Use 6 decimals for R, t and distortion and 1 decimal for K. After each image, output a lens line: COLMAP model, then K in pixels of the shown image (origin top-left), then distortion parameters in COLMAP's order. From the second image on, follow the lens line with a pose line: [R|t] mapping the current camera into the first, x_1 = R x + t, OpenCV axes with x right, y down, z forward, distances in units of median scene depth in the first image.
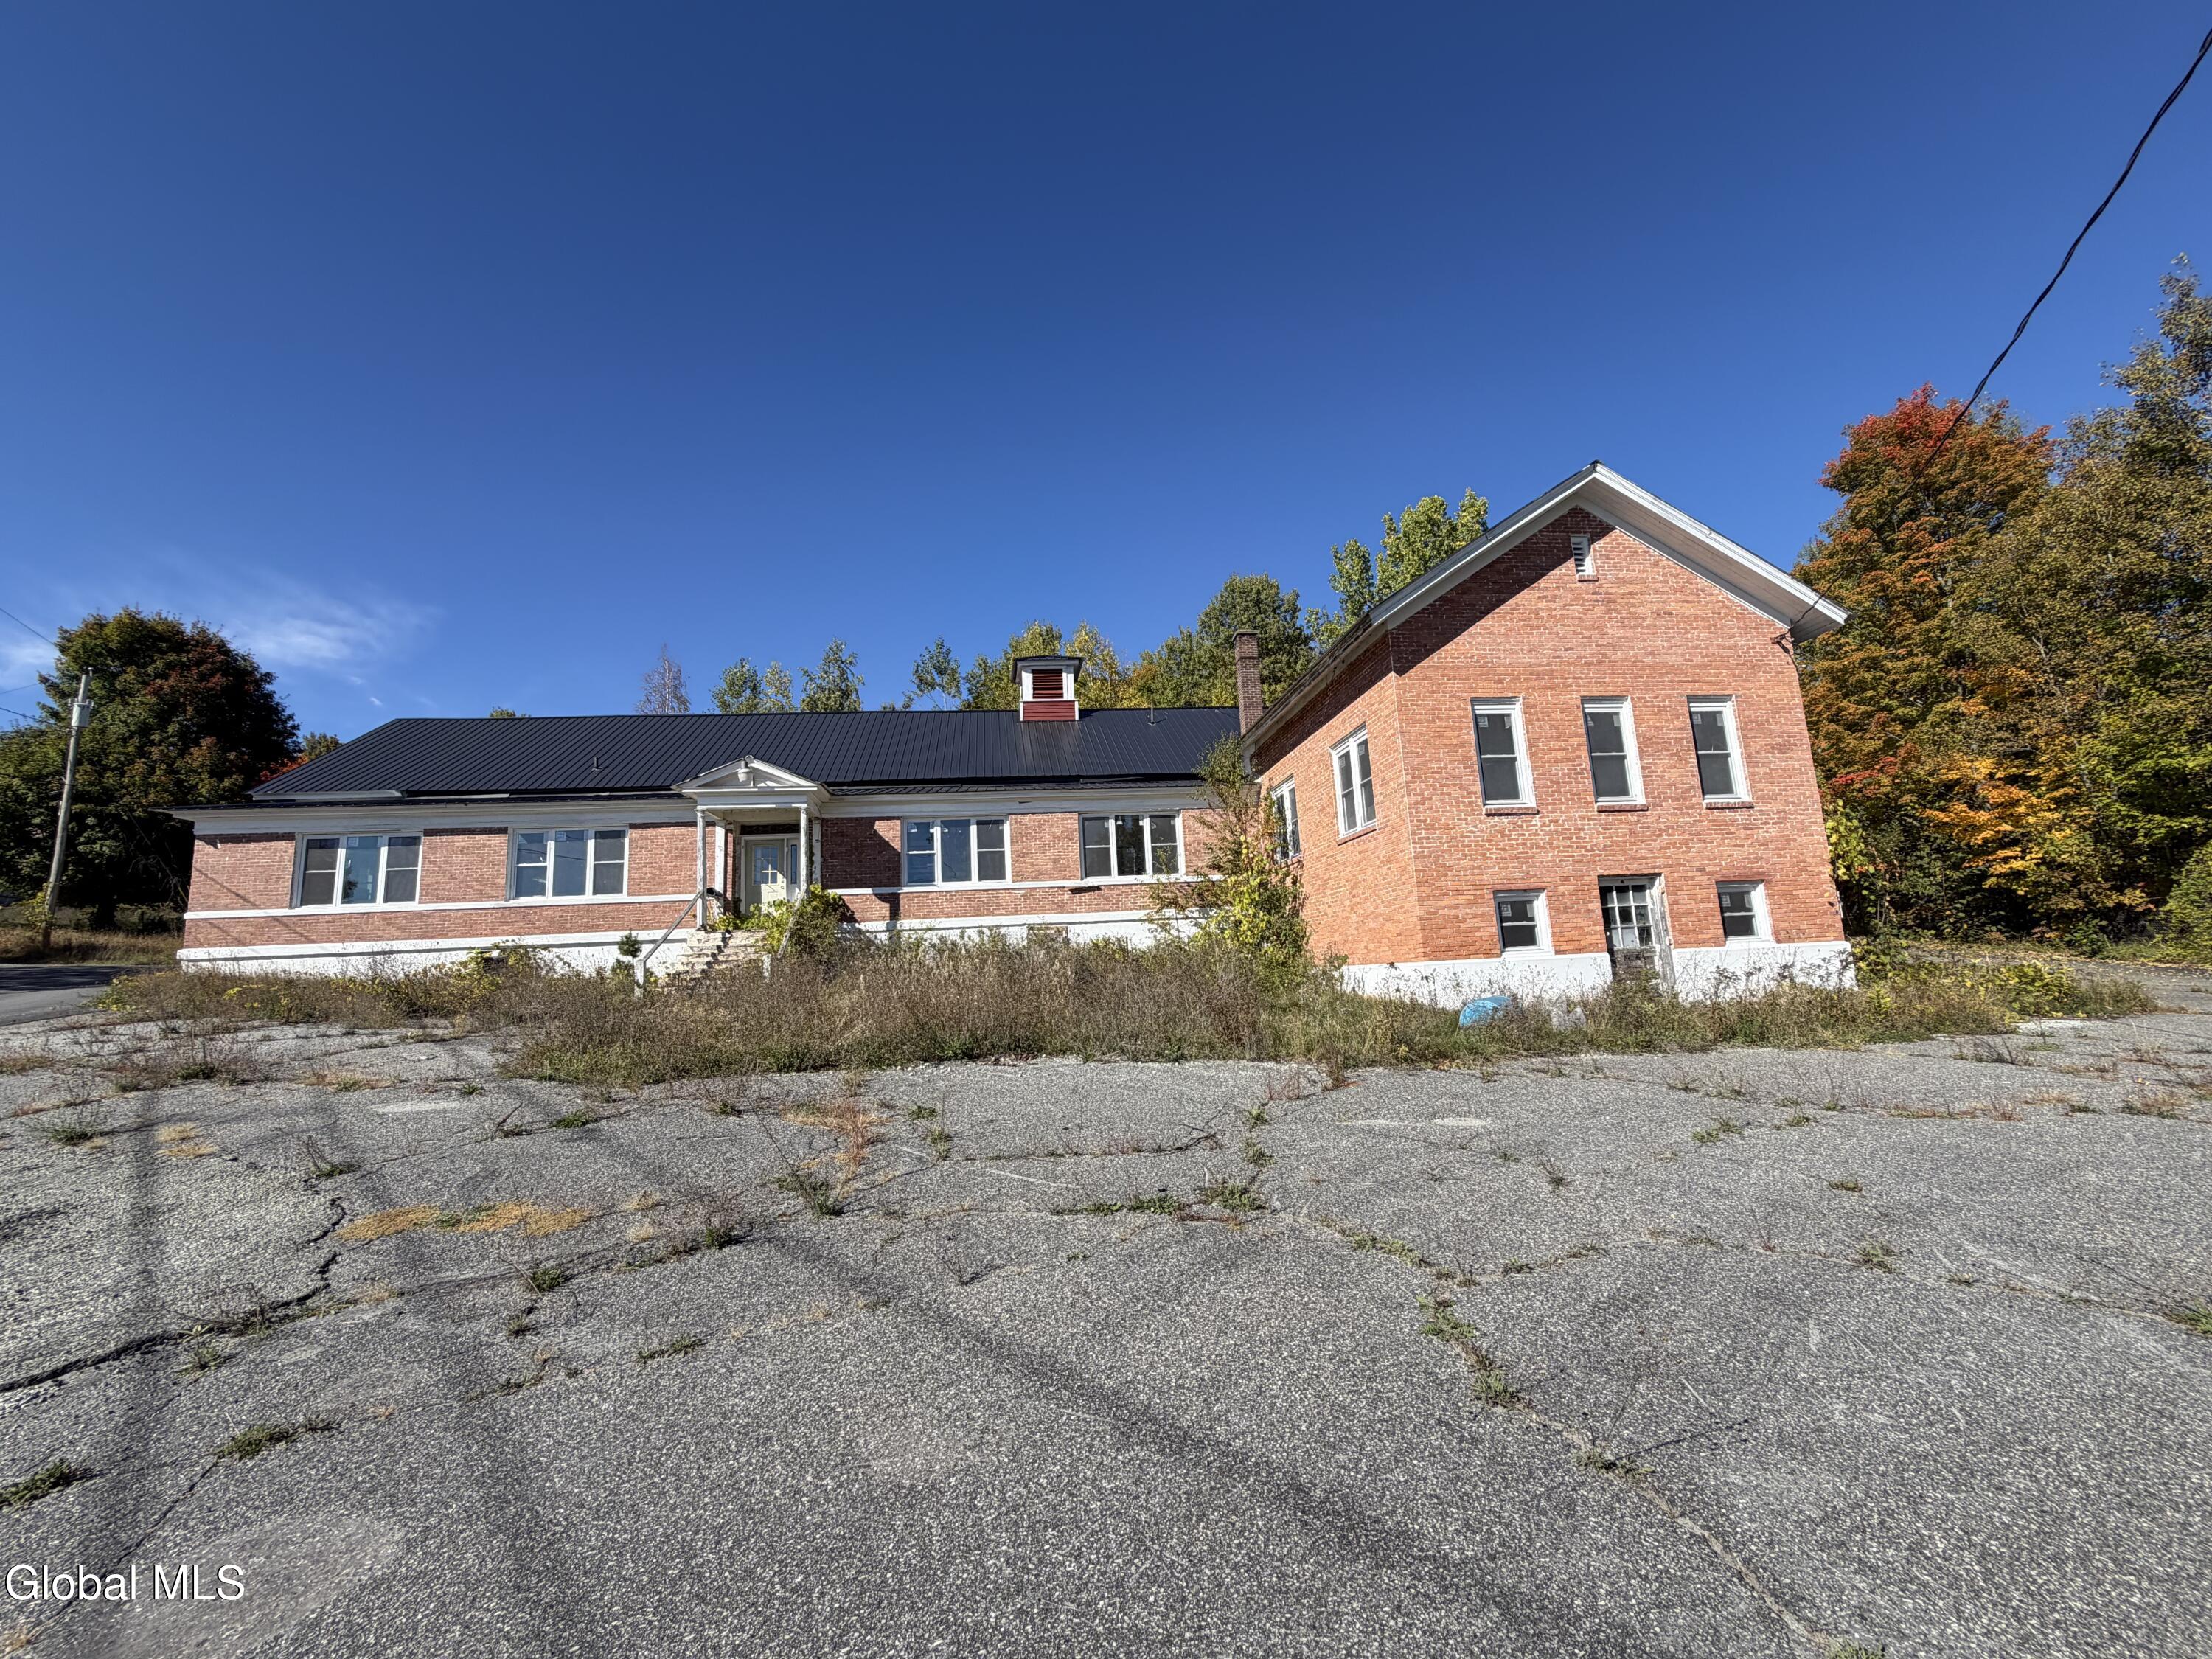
lens RADIAL K [[873.4, 0, 1102.8], [0, 873.4, 835.8], [0, 0, 1]] dist [-0.002581, 0.000154]
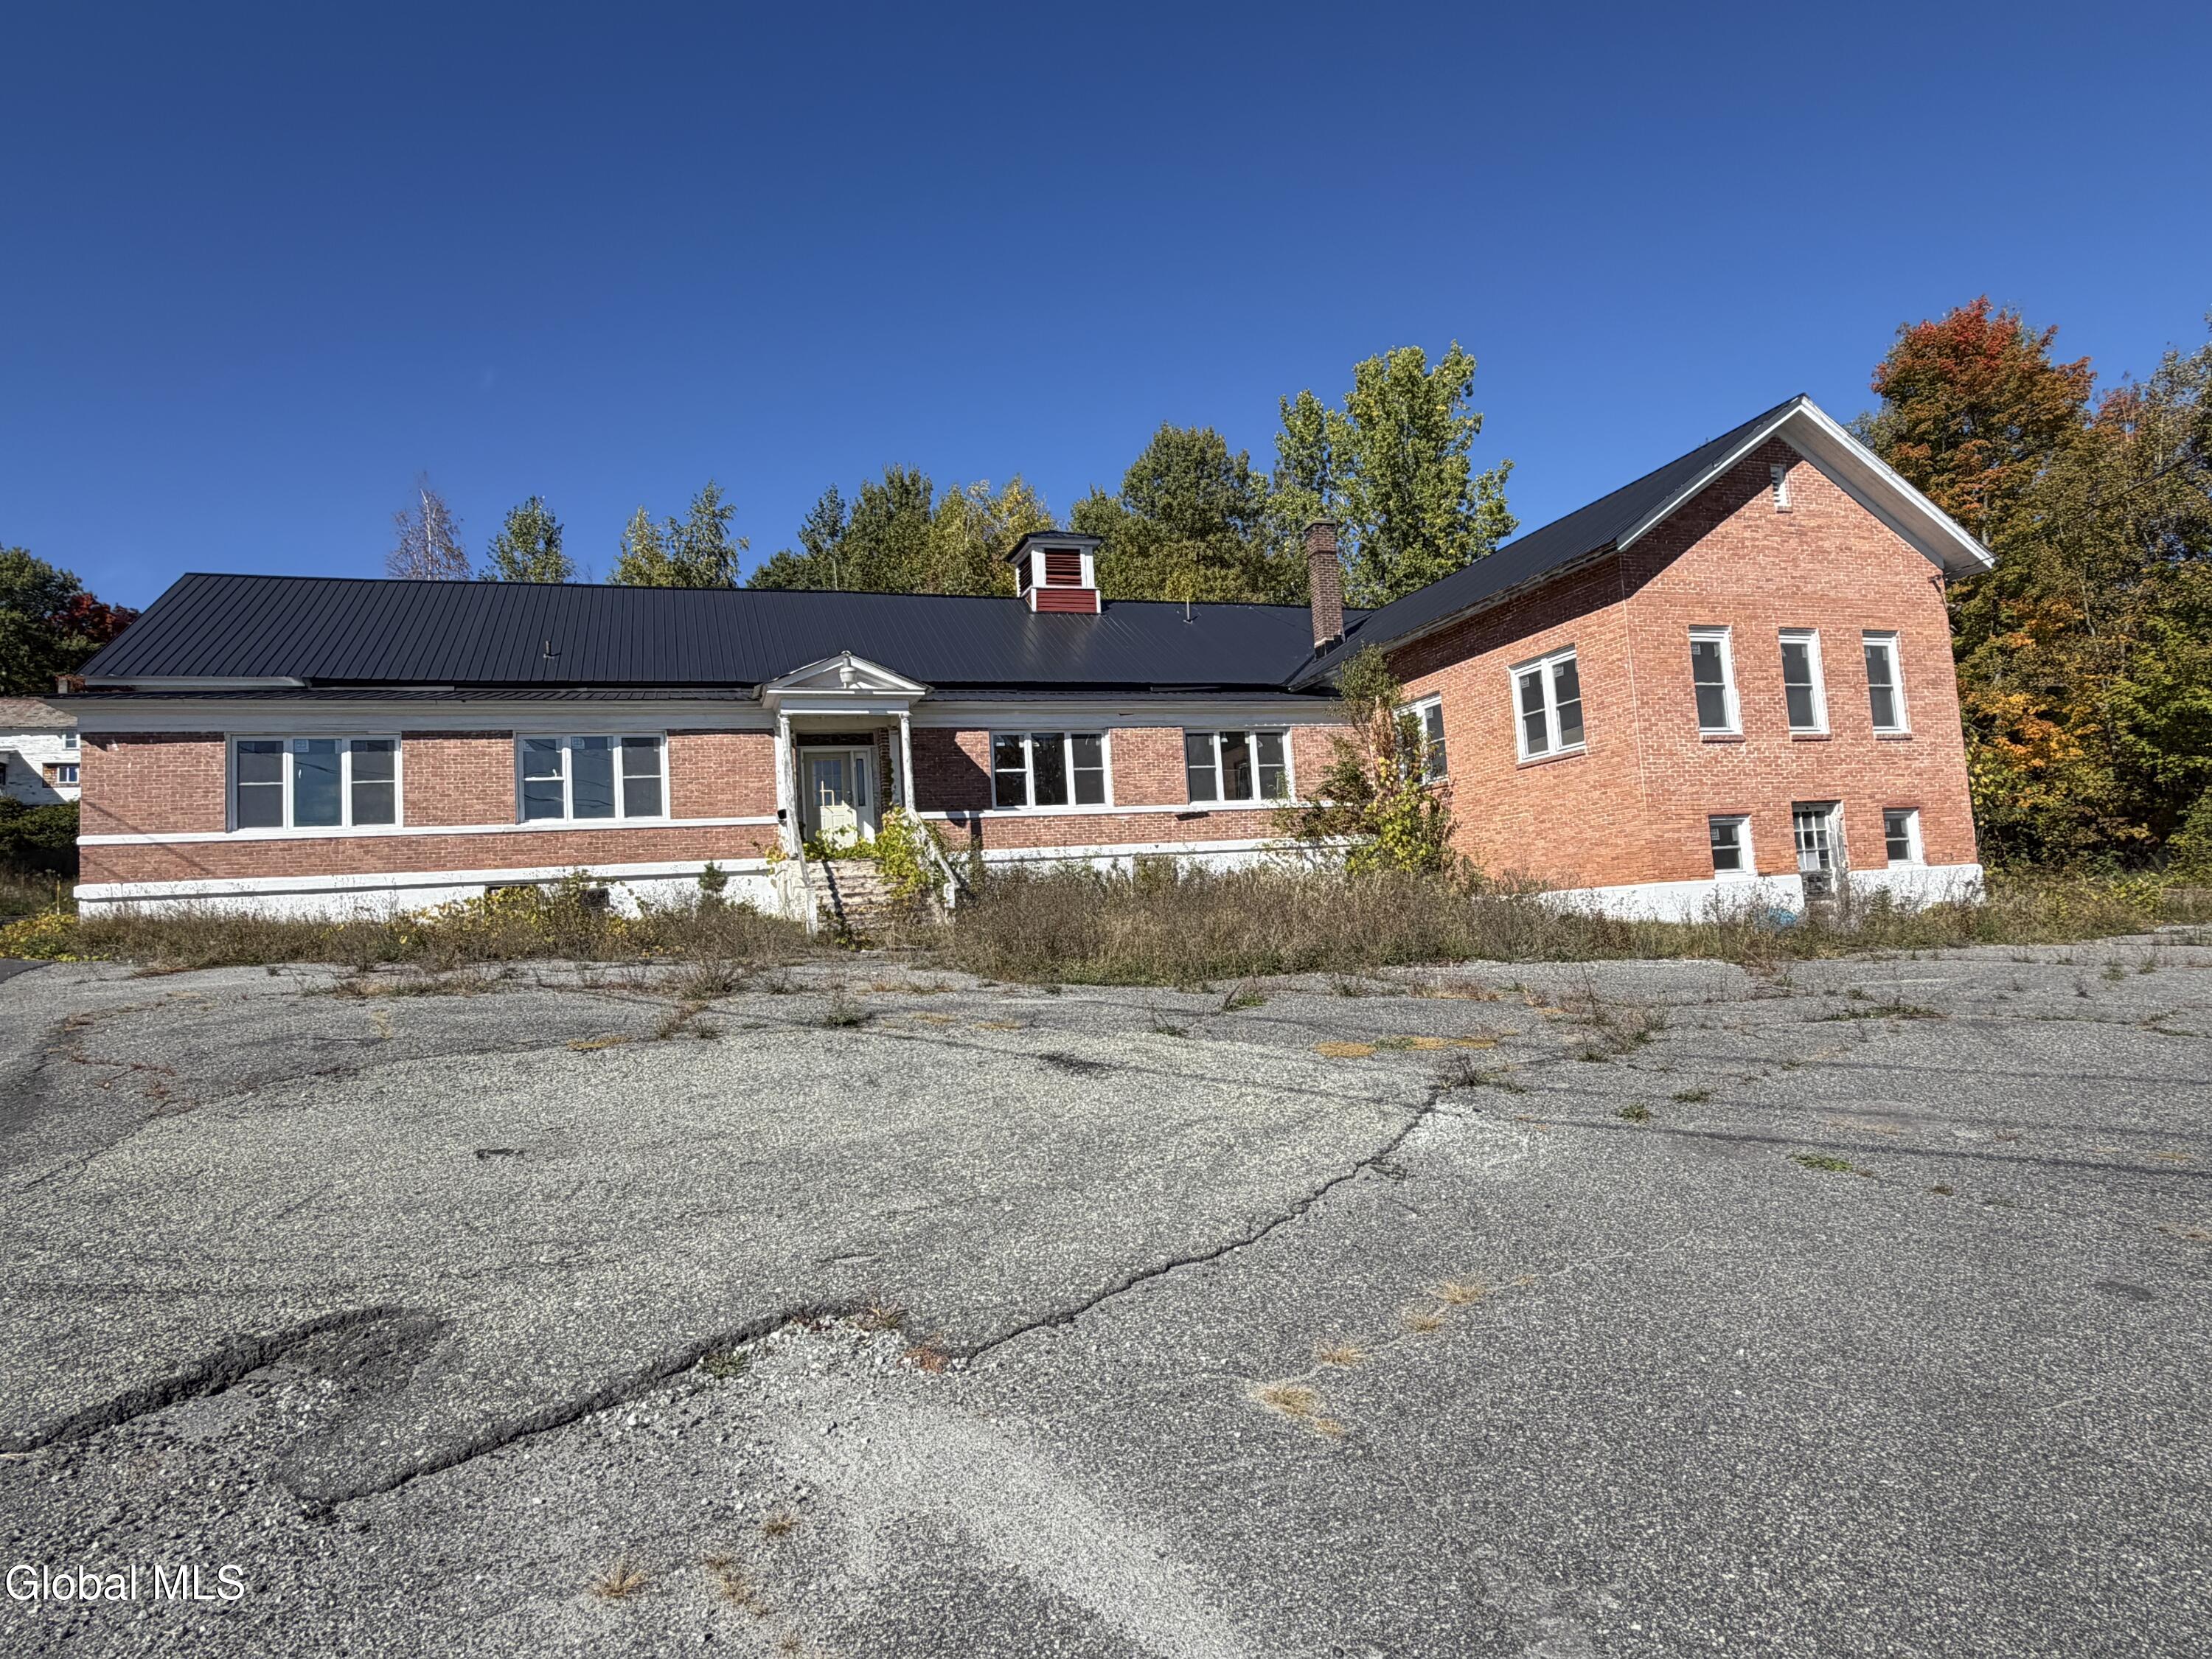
lens RADIAL K [[1179.2, 0, 1106.0], [0, 1179.2, 829.5], [0, 0, 1]] dist [-0.000971, 0.000862]
pose [[0.978667, 0.004782, 0.205398, -0.377861], [-0.017601, 0.998005, 0.060632, 0.005489], [-0.204699, -0.062954, 0.976798, -0.153785]]
